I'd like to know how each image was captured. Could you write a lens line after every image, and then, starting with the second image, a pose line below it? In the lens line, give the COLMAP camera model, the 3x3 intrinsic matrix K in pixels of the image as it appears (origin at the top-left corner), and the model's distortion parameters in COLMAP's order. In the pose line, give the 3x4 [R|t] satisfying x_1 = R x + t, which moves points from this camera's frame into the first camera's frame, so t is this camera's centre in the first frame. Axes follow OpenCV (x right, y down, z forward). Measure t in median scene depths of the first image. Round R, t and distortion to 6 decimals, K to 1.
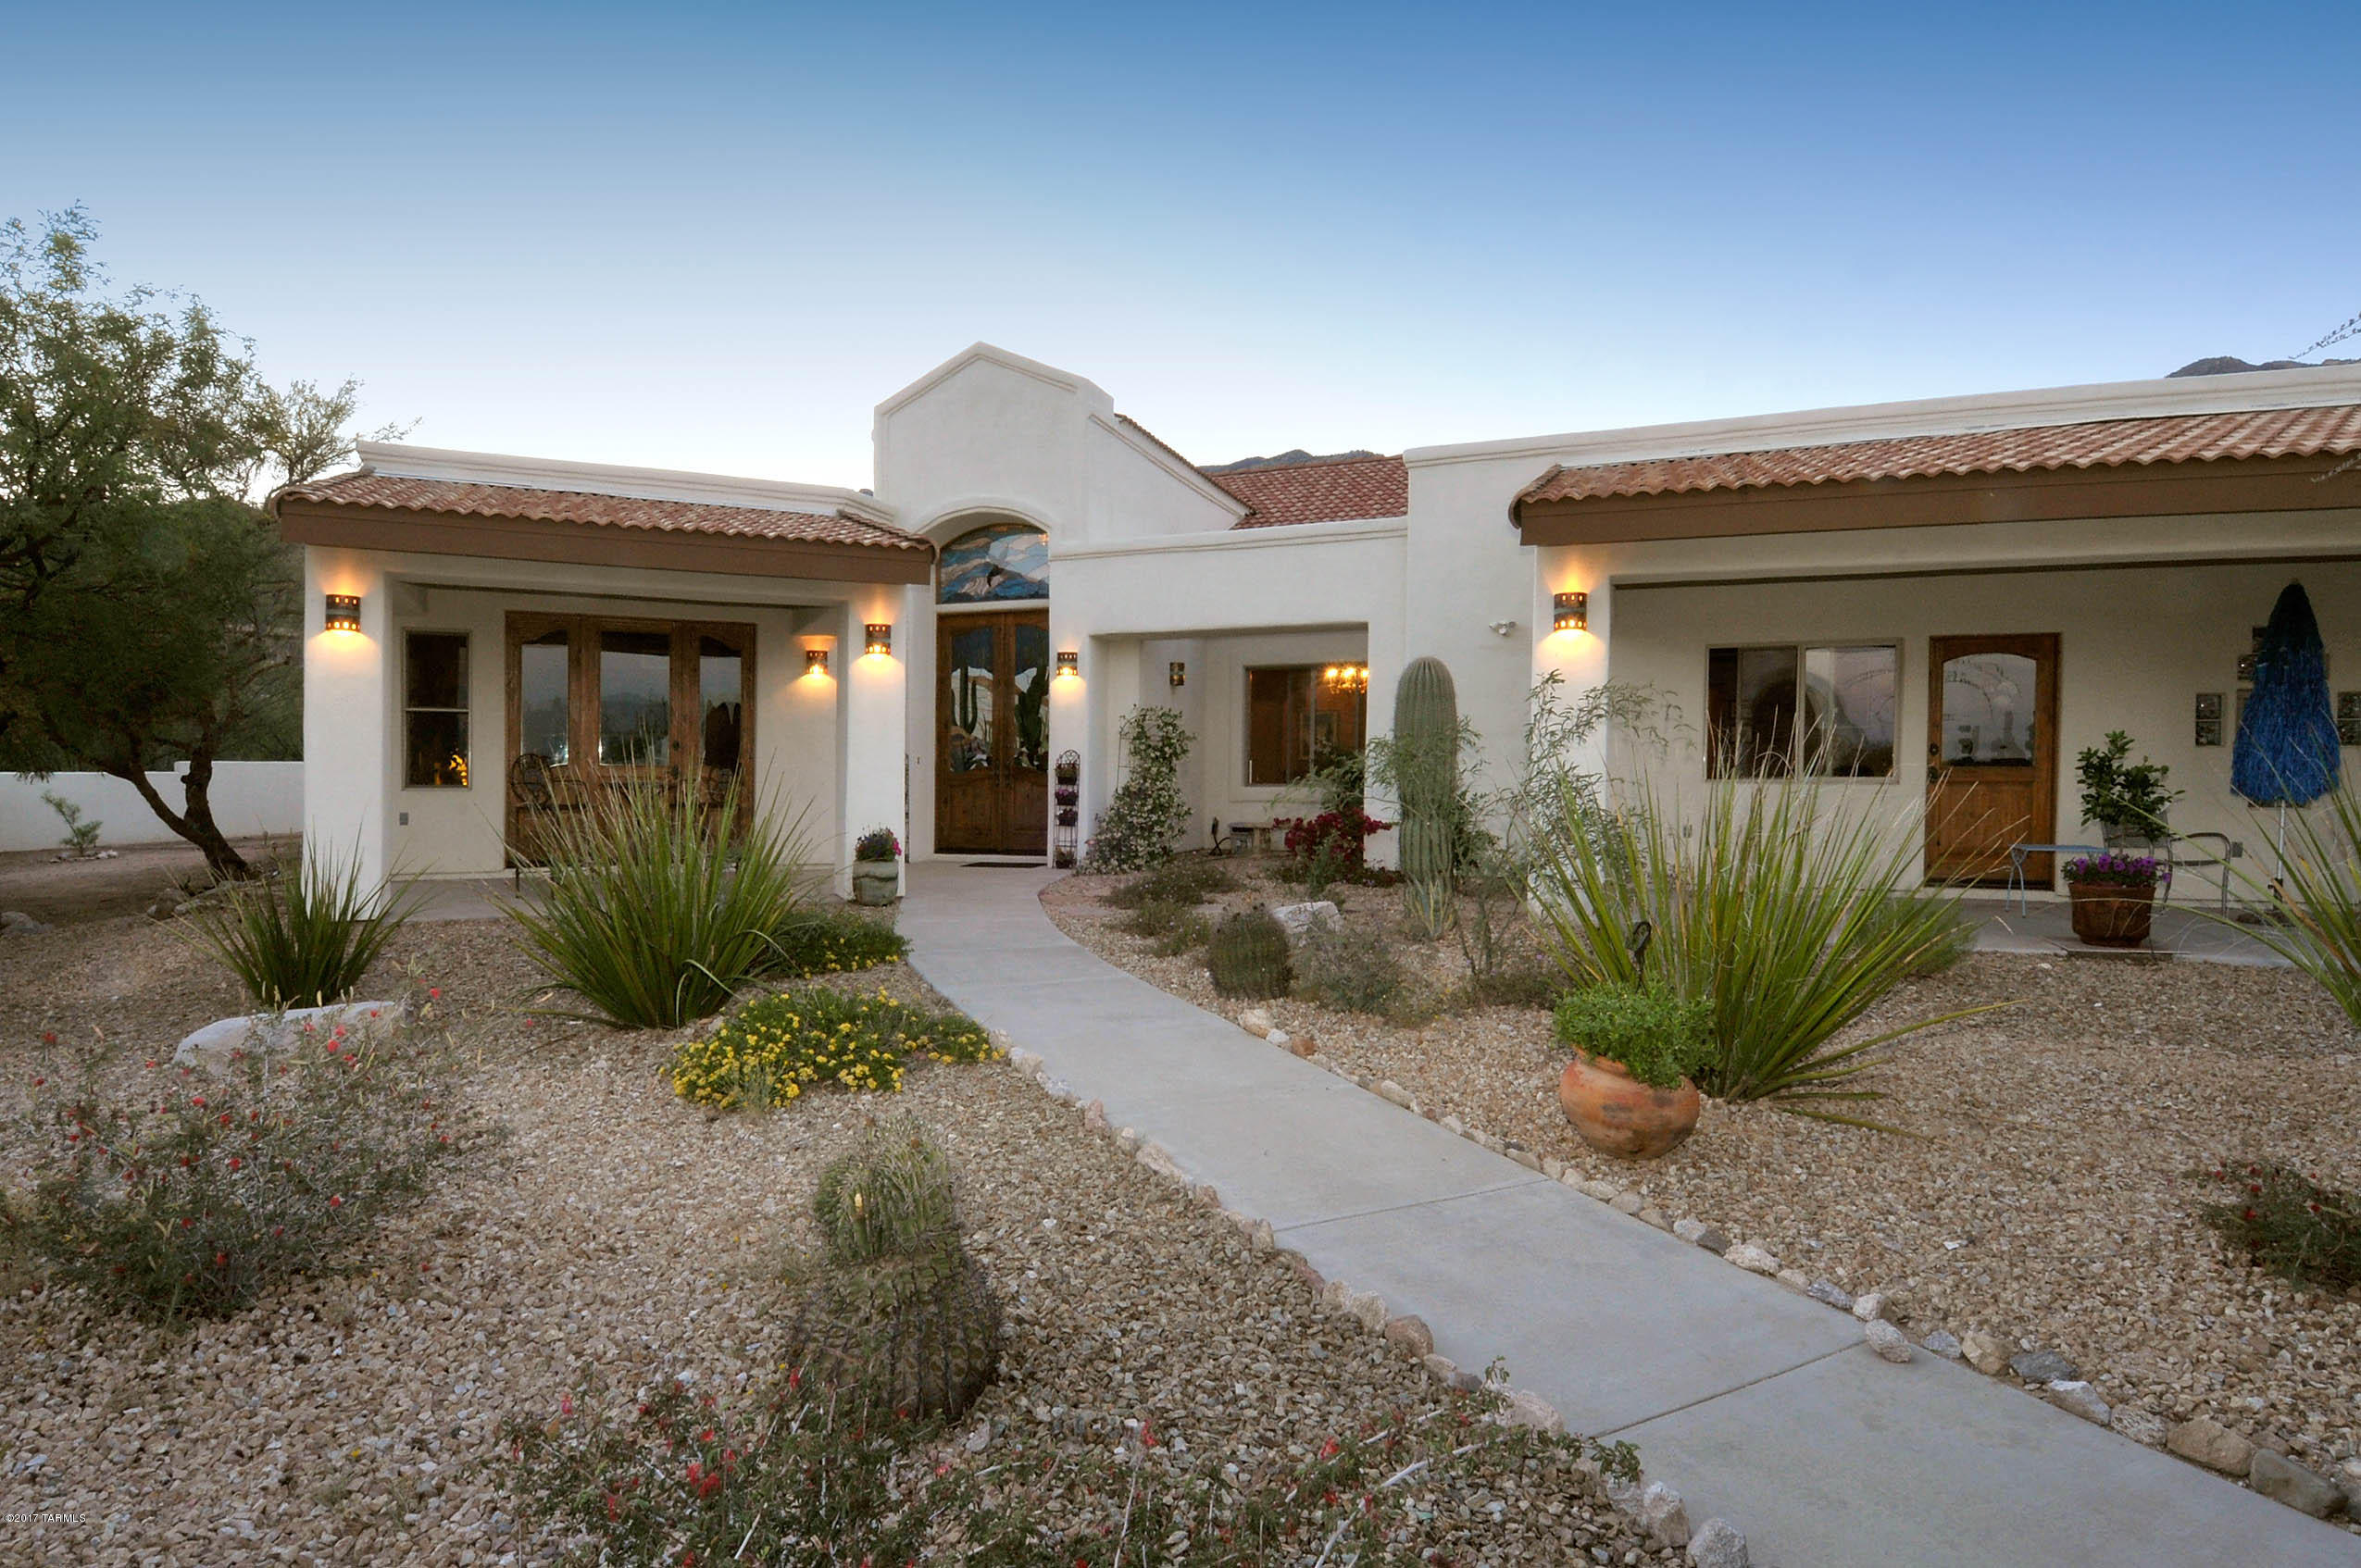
lens RADIAL K [[1251.9, 0, 1178.7], [0, 1251.9, 771.8], [0, 0, 1]] dist [0.002897, -0.005597]
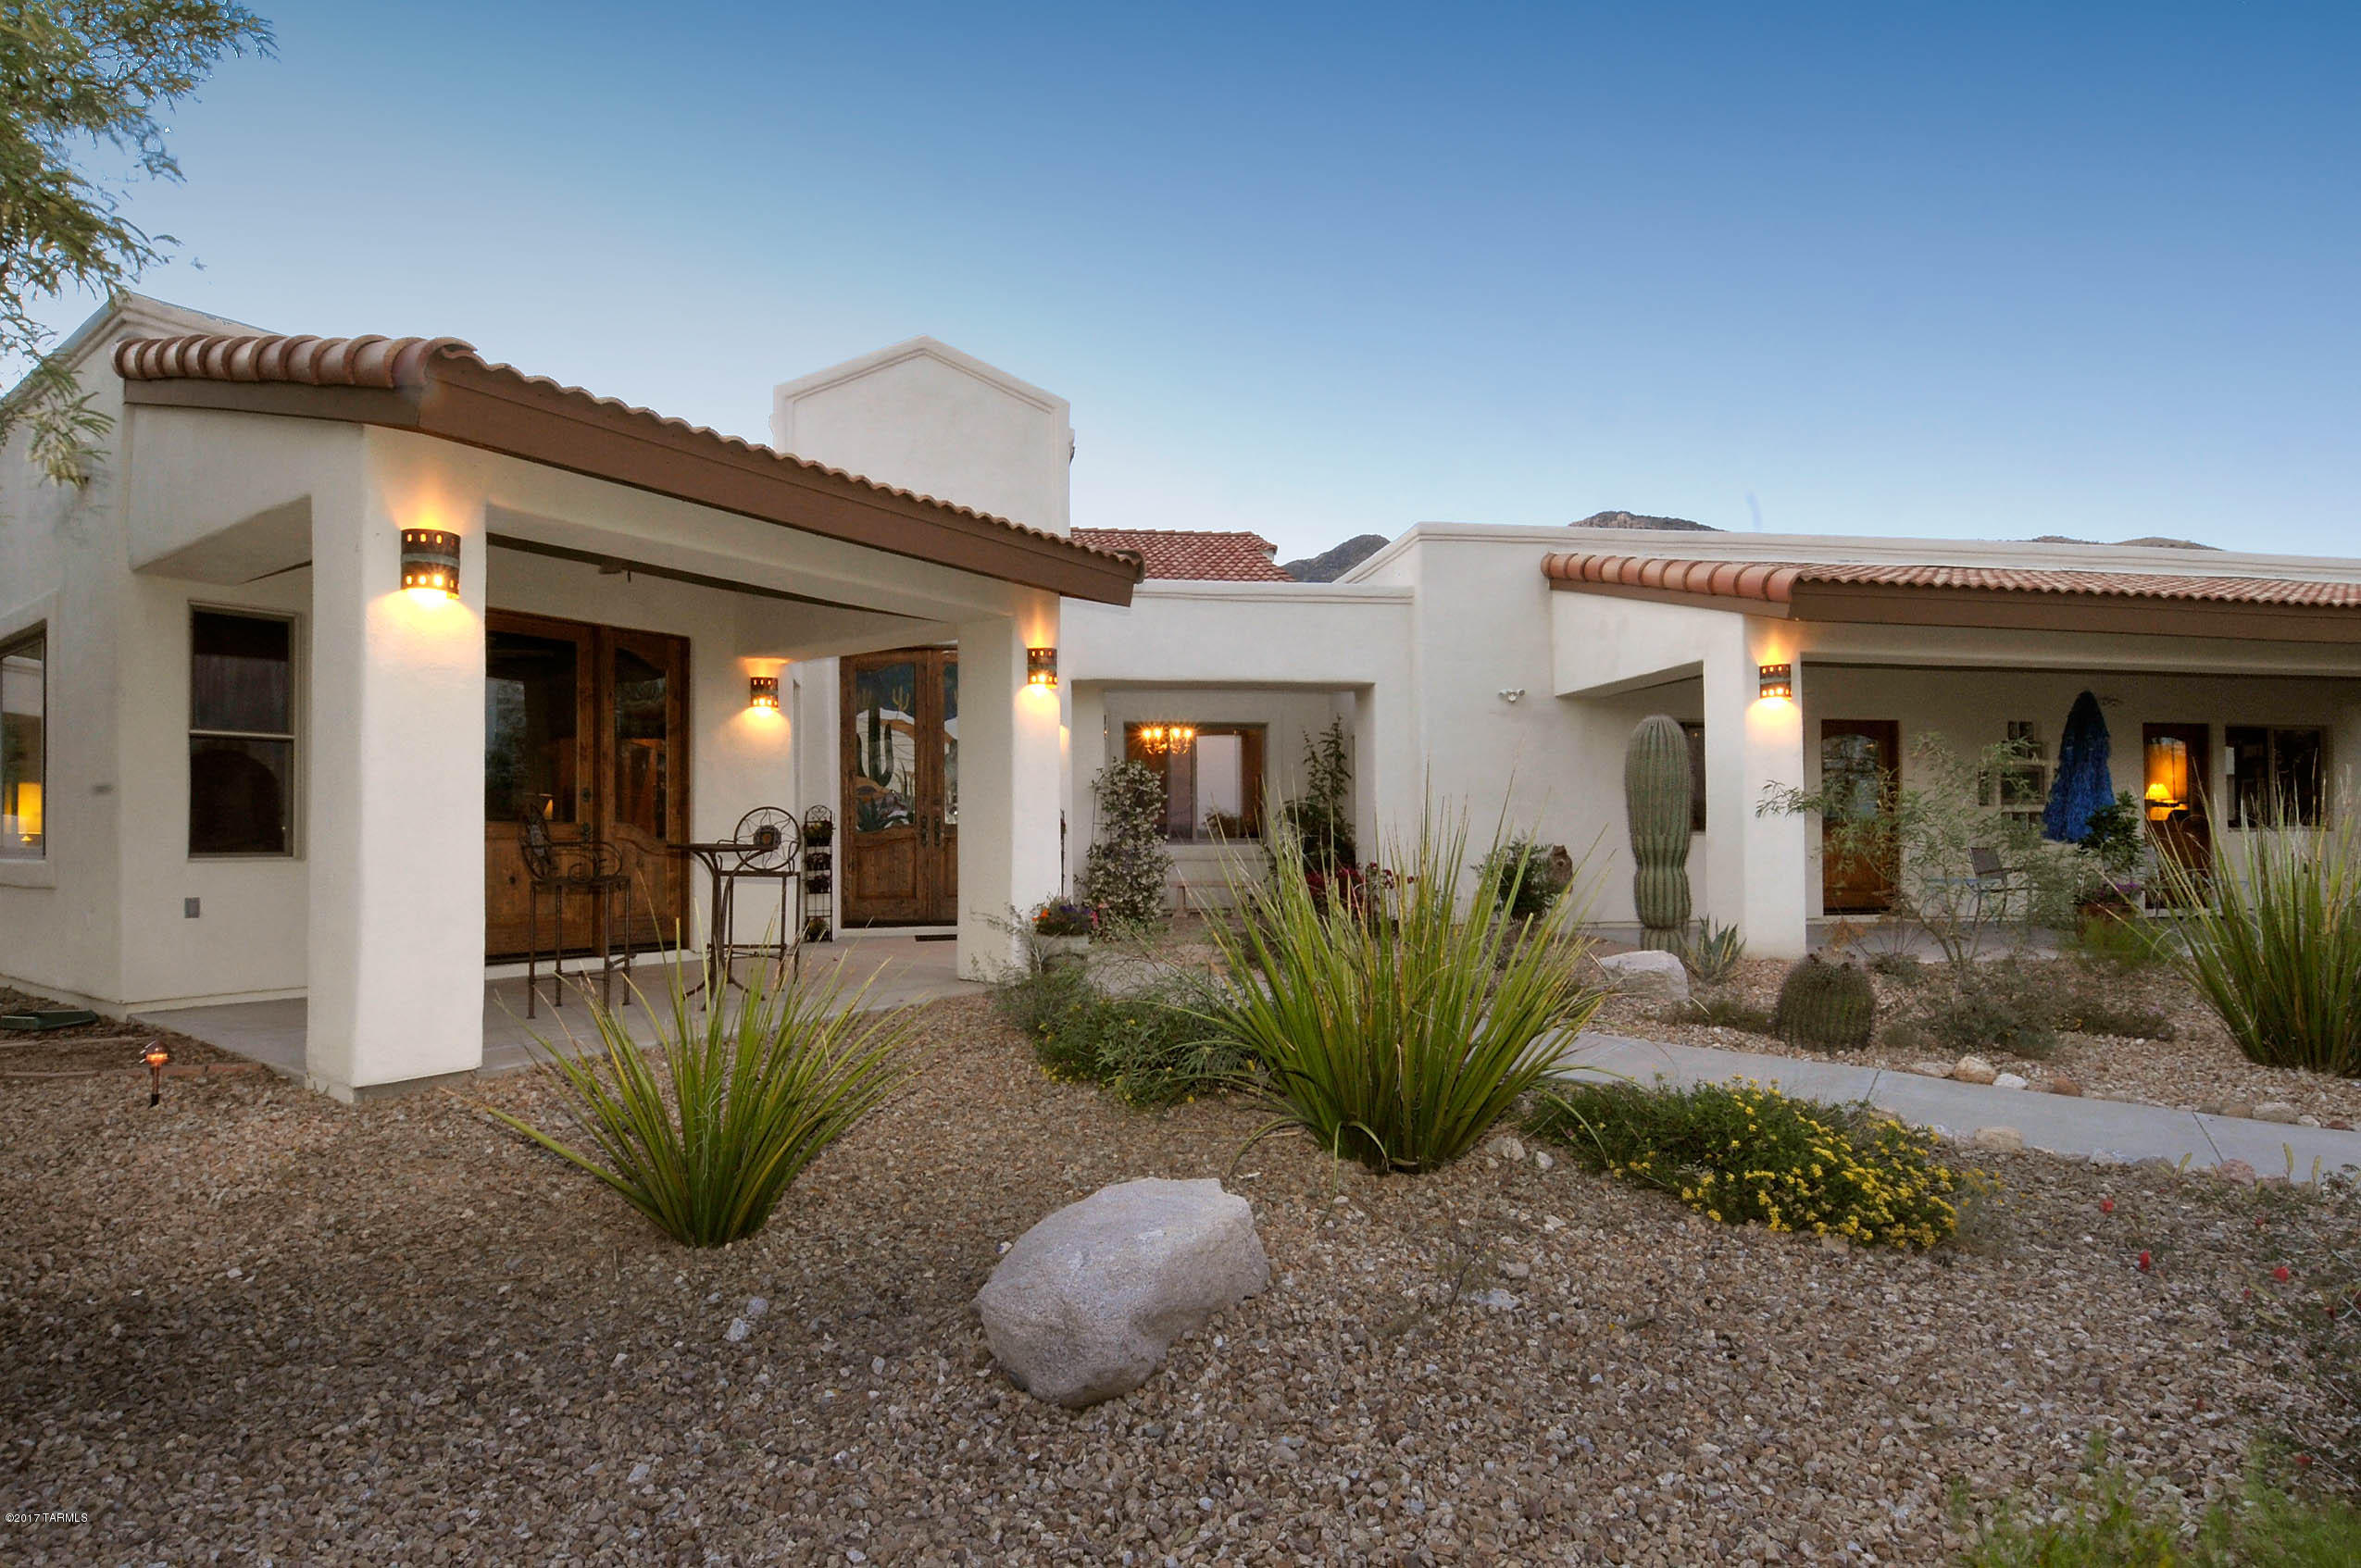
lens RADIAL K [[1168.8, 0, 1180.4], [0, 1168.8, 804.1], [0, 0, 1]] dist [0.002134, -0.000069]
pose [[0.865379, 0.007370, 0.501064, -0.450657], [0.006226, 0.999657, -0.025458, 0.003868], [-0.501080, 0.025151, 0.865036, 0.238885]]
